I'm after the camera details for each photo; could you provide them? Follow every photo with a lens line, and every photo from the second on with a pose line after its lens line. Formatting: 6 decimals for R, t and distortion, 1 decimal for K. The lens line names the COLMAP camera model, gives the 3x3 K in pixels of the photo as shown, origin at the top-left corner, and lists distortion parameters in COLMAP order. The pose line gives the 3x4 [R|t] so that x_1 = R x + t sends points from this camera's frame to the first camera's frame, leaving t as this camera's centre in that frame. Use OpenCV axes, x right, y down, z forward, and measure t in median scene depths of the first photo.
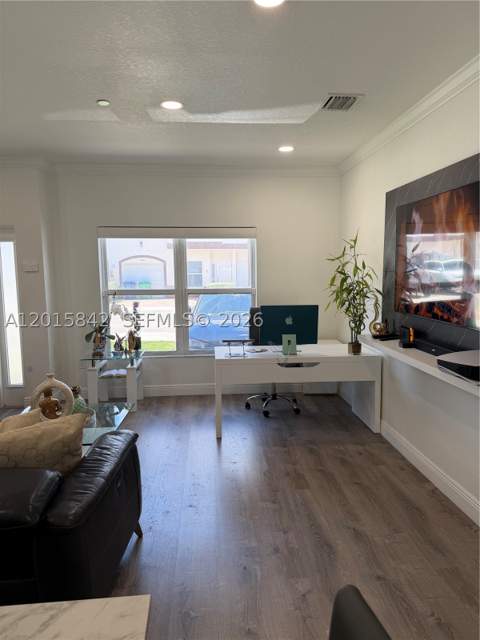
lens RADIAL K [[447.5, 0, 239.4], [0, 447.5, 323.5], [0, 0, 1]] dist [0.061420, -0.084574]
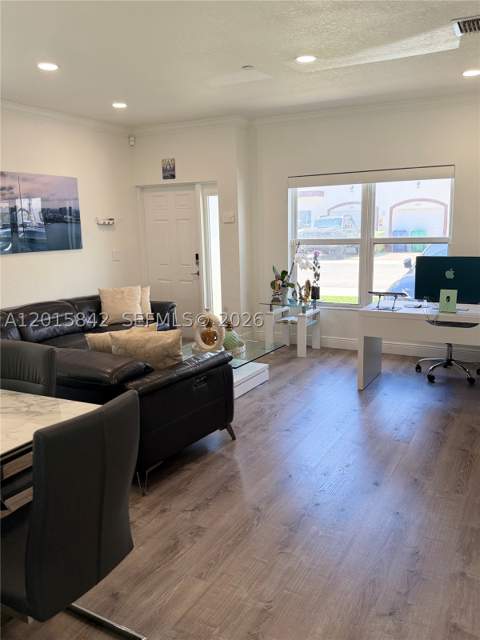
lens RADIAL K [[526.9, 0, 242.6], [0, 526.9, 321.2], [0, 0, 1]] dist [0.100289, -0.161940]
pose [[0.842933, 0.090747, -0.530310, 0.333554], [-0.051534, 0.994759, 0.088310, 0.014098], [0.535544, -0.047110, 0.843192, -0.114583]]
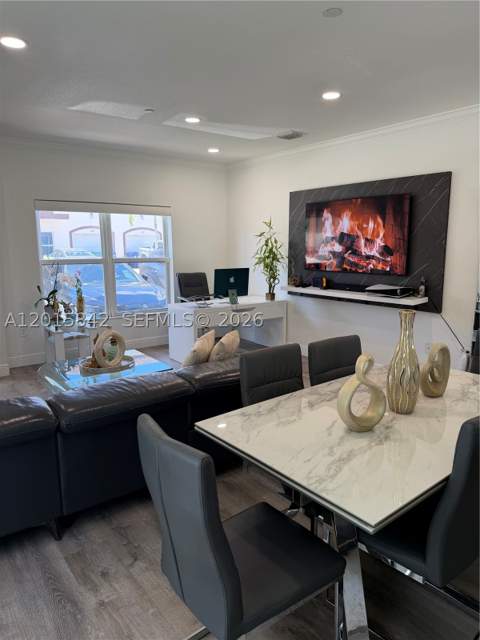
lens RADIAL K [[447.5, 0, 240.3], [0, 447.5, 318.0], [0, 0, 1]] dist [0.061420, -0.084574]
pose [[0.825068, -0.081918, 0.559064, -0.652696], [0.059065, 0.996518, 0.058849, 0.032712], [-0.561939, -0.015533, 0.827033, -0.163269]]
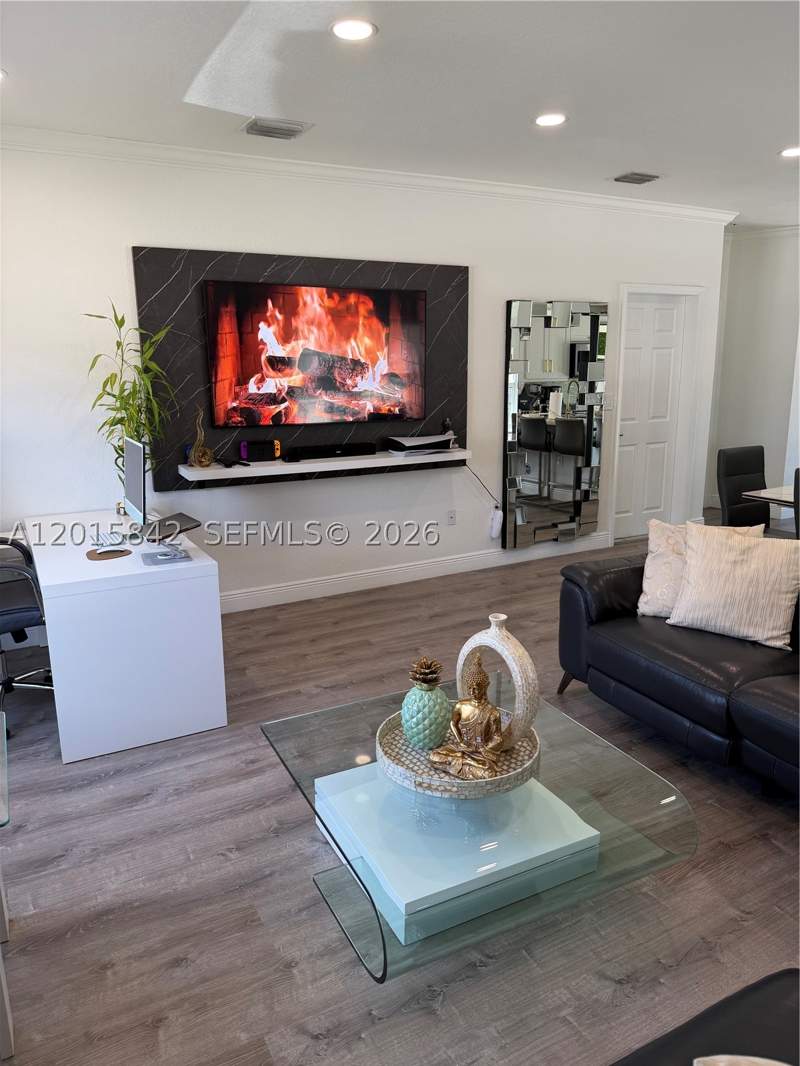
lens RADIAL K [[745.4, 0, 404.1], [0, 745.4, 537.7], [0, 0, 1]] dist [0.061420, -0.084574]
pose [[-0.411787, -0.185504, 0.892199, -0.786782], [0.128963, 0.957345, 0.258571, -0.114856], [-0.902109, 0.221536, -0.370299, 1.053943]]
